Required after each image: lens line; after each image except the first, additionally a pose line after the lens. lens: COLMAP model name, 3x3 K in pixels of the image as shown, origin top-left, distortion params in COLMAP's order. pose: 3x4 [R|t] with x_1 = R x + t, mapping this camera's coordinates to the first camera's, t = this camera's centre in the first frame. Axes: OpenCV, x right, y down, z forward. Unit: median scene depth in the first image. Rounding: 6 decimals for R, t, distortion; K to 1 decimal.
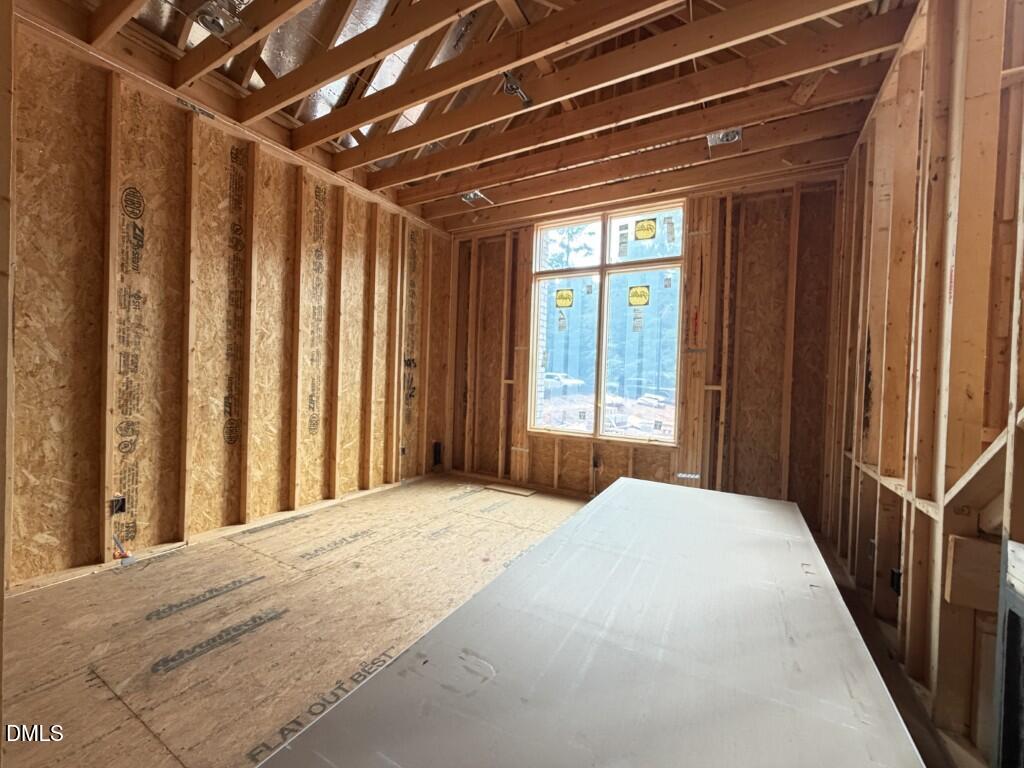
lens RADIAL K [[407.6, 0, 509.9], [0, 407.6, 383.4], [0, 0, 1]] dist [-0.000735, -0.000178]
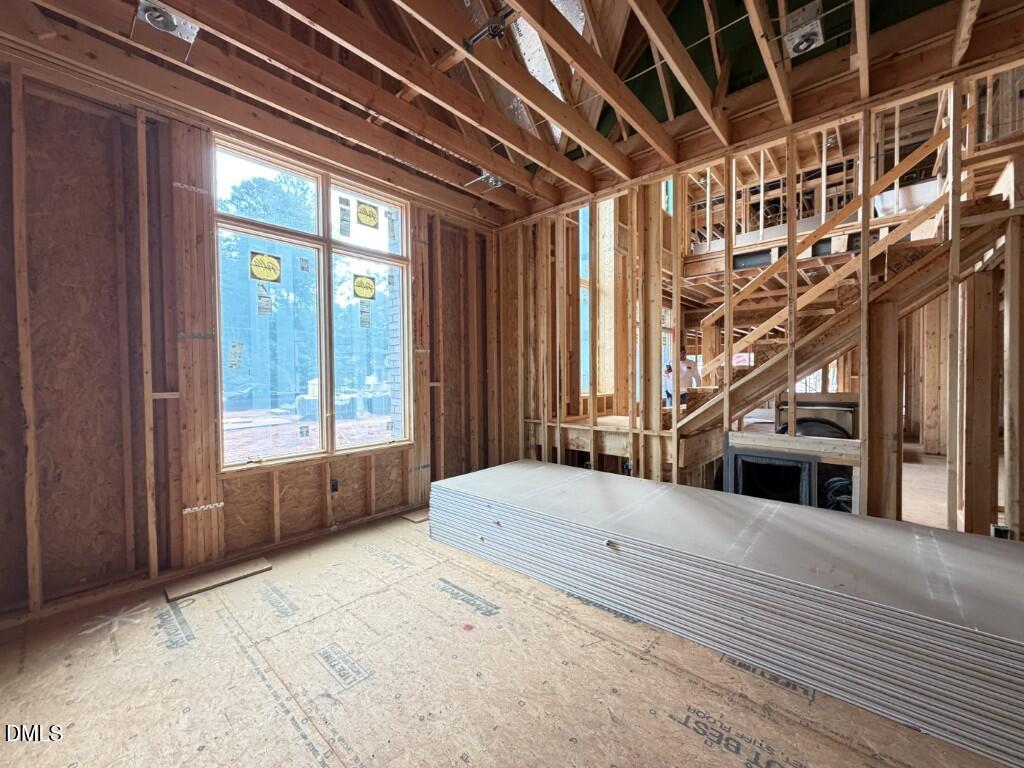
lens RADIAL K [[407.6, 0, 510.4], [0, 407.6, 382.4], [0, 0, 1]] dist [-0.000735, -0.000178]
pose [[0.222442, -0.052681, 0.973521, -0.491990], [0.033111, 0.998371, 0.046460, -0.035329], [-0.974383, 0.021899, 0.223824, 0.484692]]
